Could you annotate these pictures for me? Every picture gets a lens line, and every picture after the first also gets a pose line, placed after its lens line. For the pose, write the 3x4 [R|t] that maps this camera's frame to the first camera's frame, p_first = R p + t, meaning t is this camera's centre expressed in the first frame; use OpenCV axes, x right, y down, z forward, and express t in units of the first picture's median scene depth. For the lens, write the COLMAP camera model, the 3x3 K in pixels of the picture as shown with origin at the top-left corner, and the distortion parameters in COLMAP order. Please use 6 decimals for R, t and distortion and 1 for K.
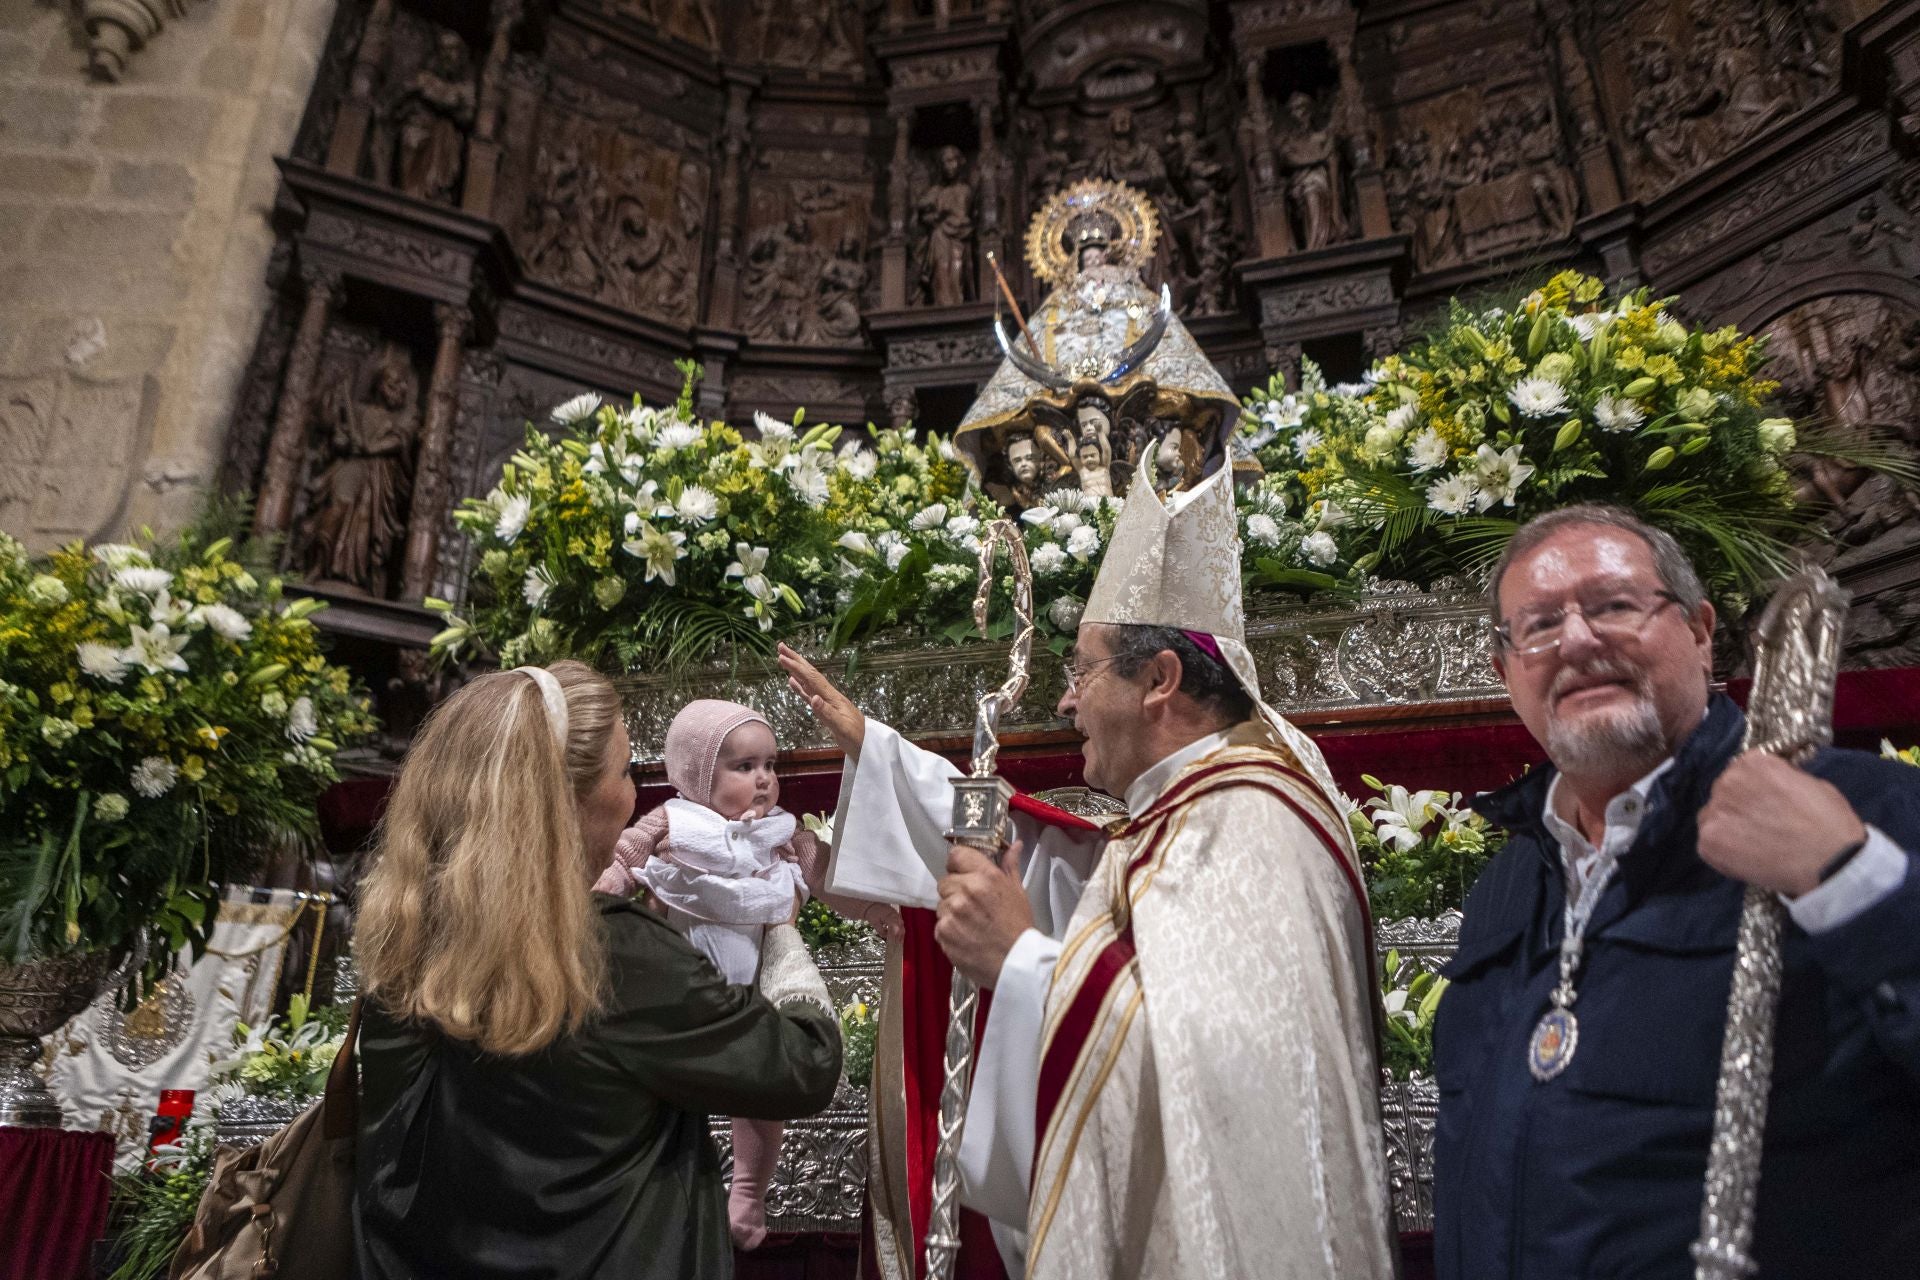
lens RADIAL K [[1294.5, 0, 949.3], [0, 1294.5, 653.1], [0, 0, 1]] dist [-0.043526, 0.034044]
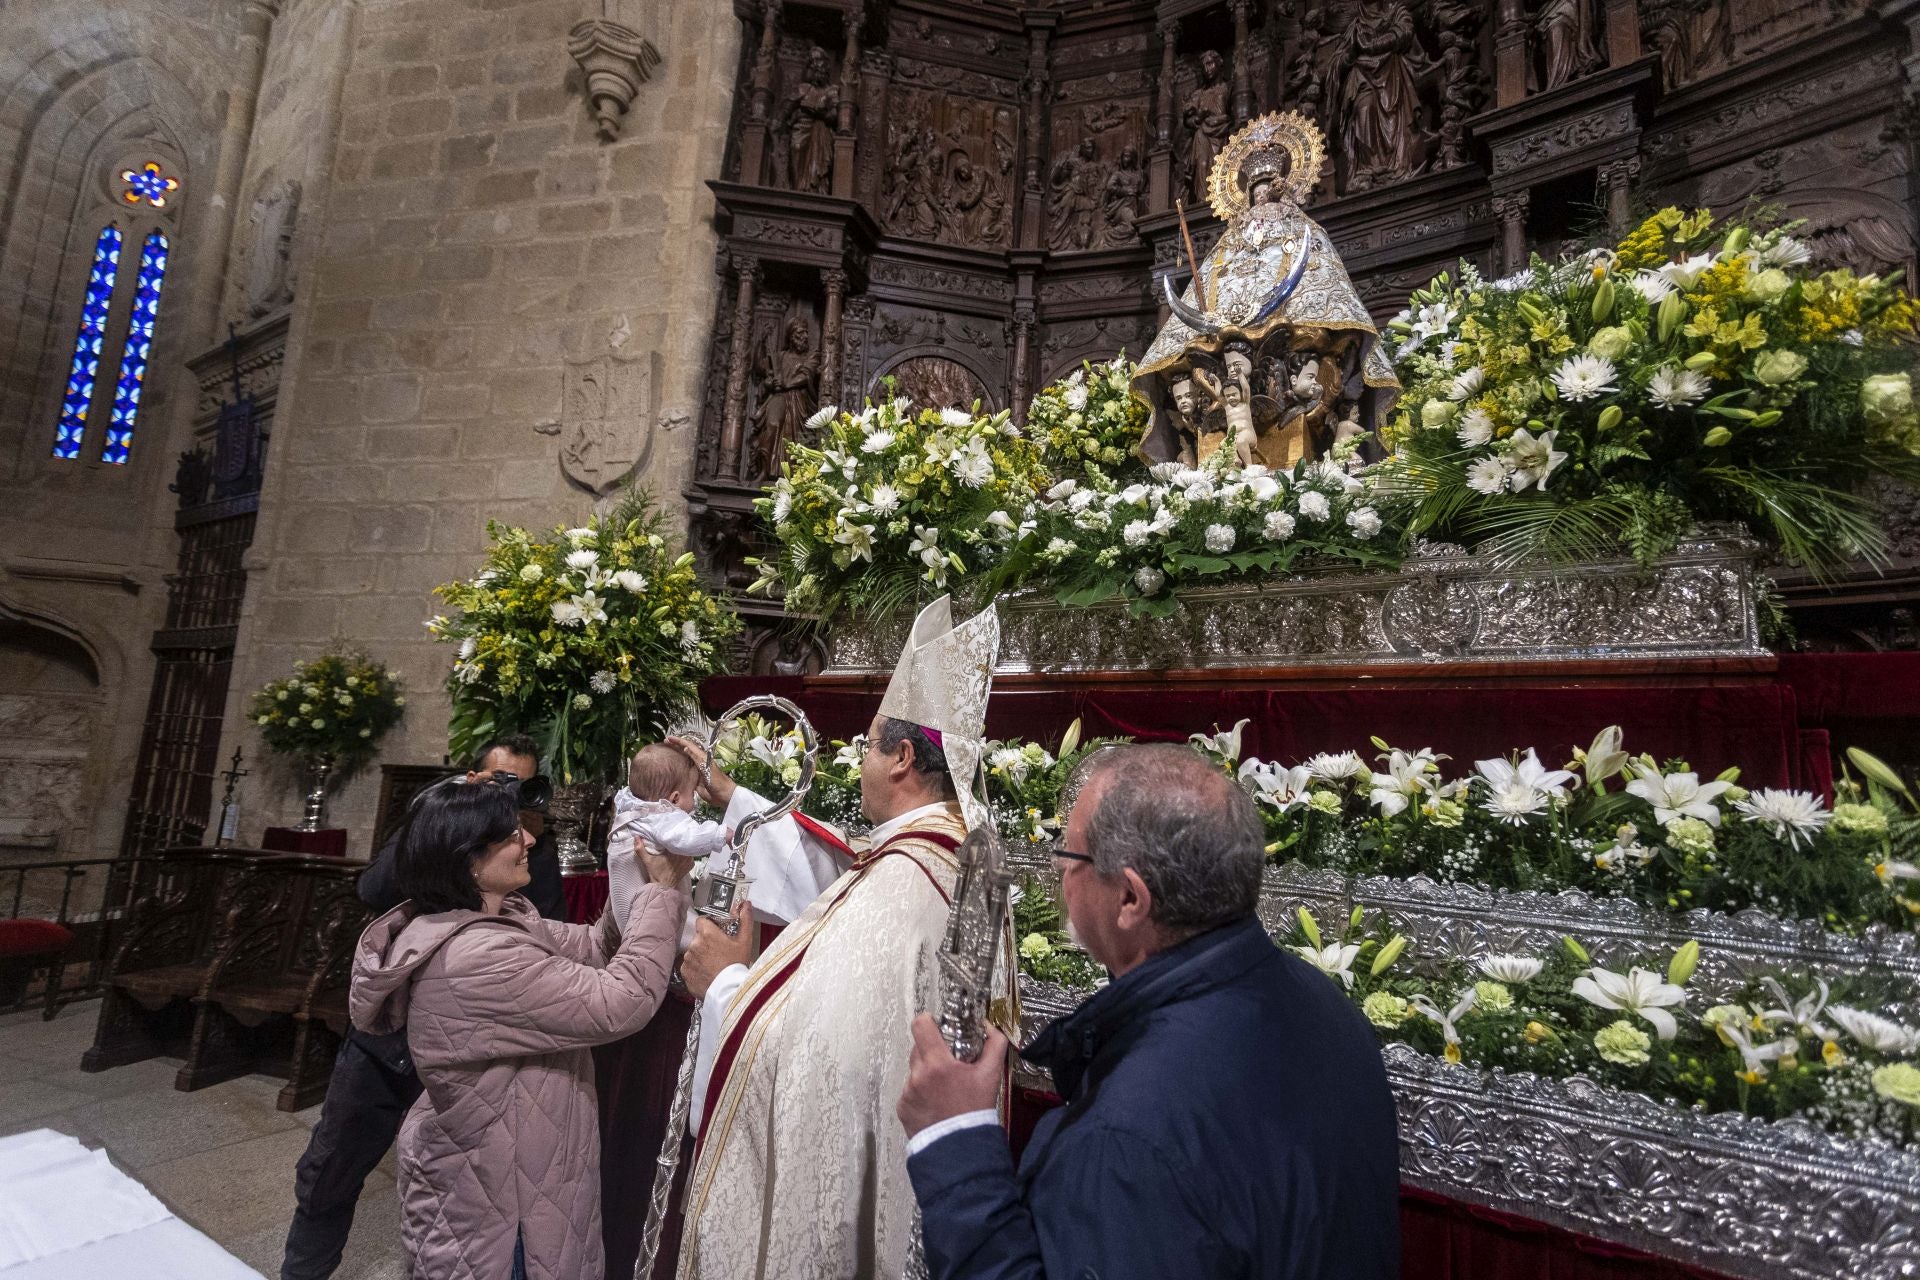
lens RADIAL K [[900.9, 0, 958.6], [0, 900.9, 636.0], [0, 0, 1]] dist [0.004601, 0.001193]
pose [[0.934193, 0.000051, -0.356769, 0.144210], [0.080571, 0.974135, 0.211113, -0.110344], [0.347552, -0.225966, 0.910026, 0.074435]]
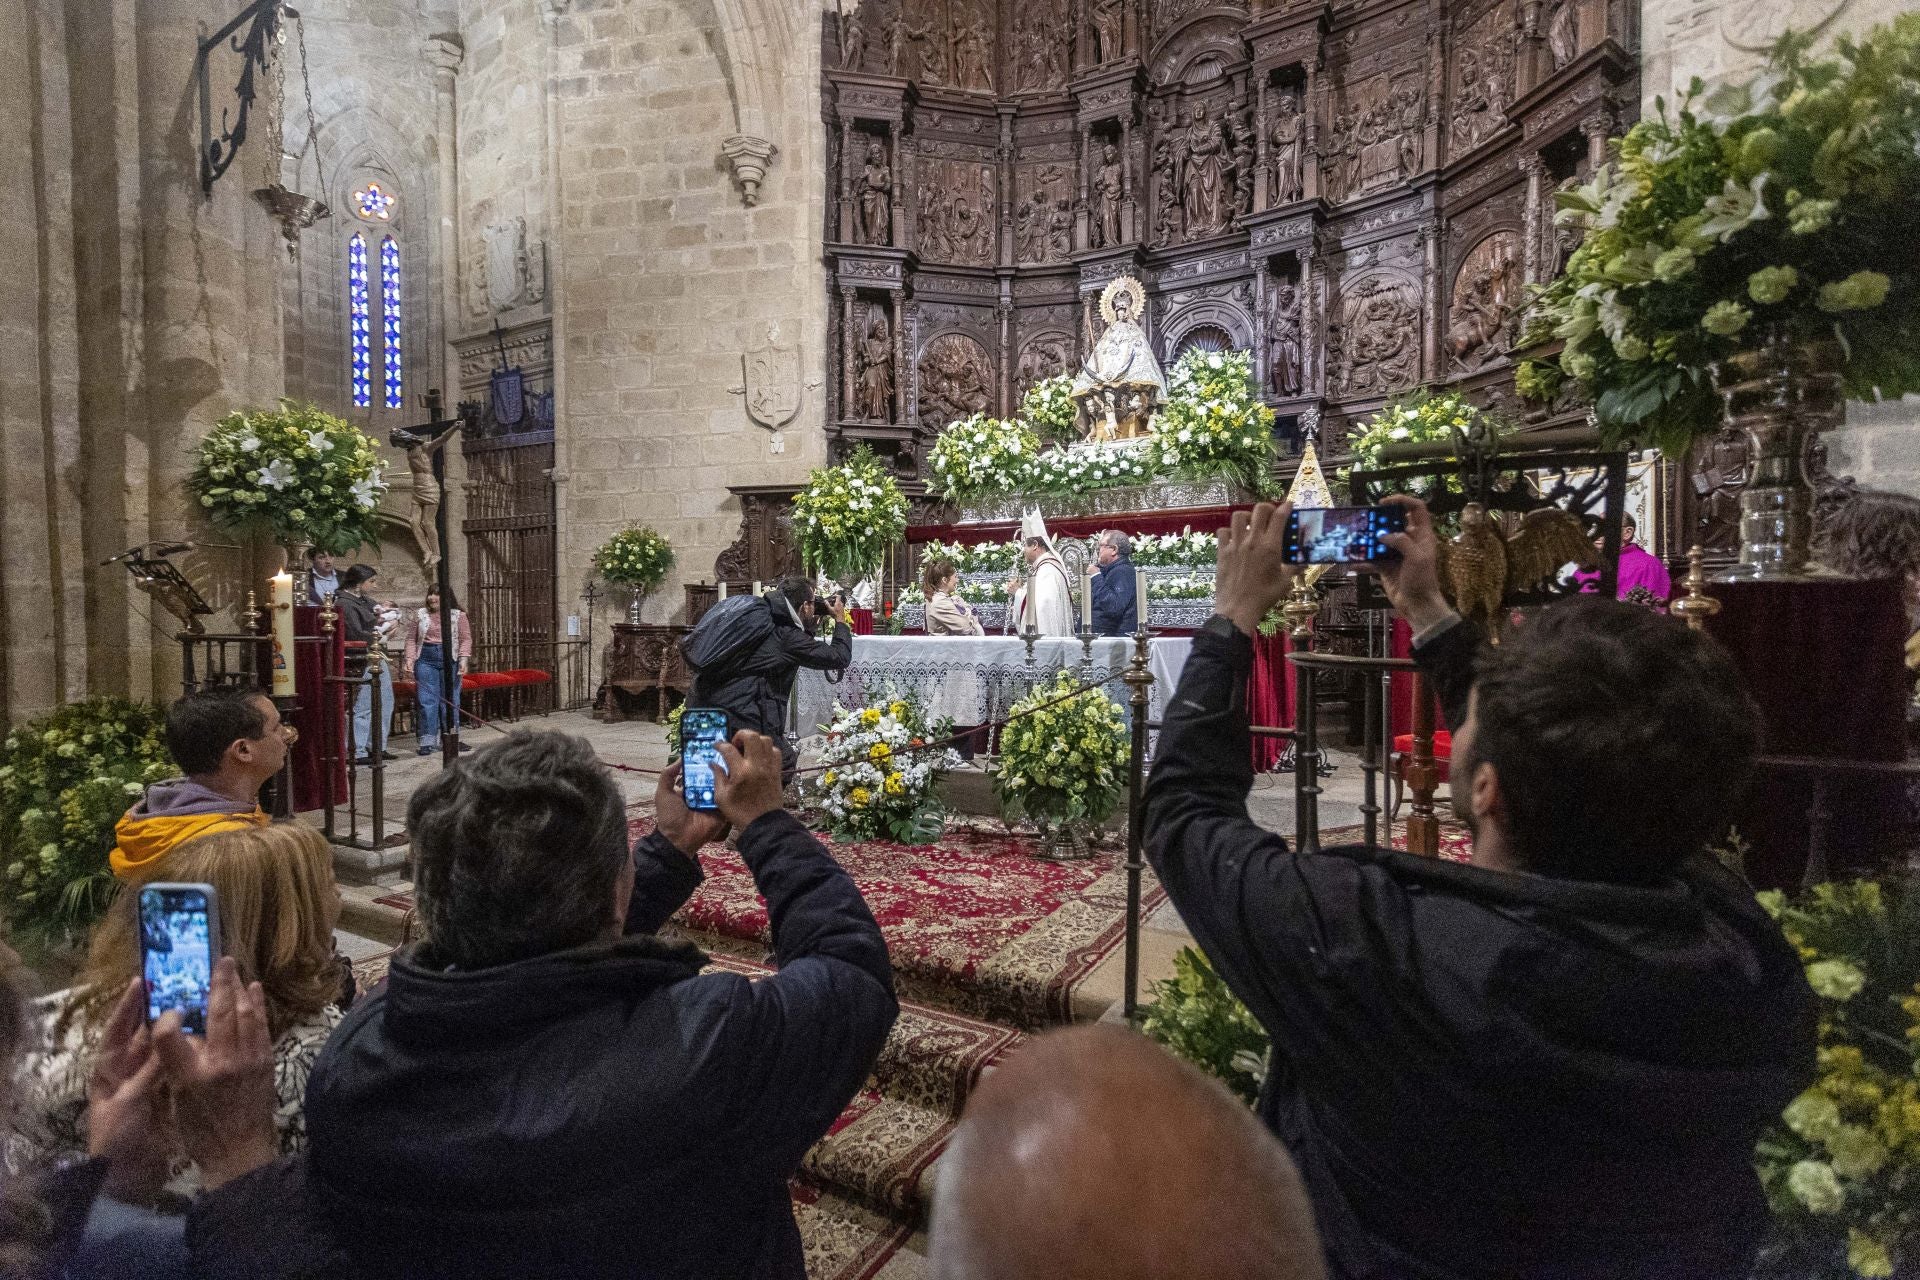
lens RADIAL K [[900.9, 0, 956.9], [0, 900.9, 634.0], [0, 0, 1]] dist [0.004601, 0.001193]
pose [[0.952563, 0.003533, -0.304322, 0.366911], [0.117179, 0.918587, 0.377448, -0.444183], [0.280880, -0.395203, 0.874597, -1.080998]]
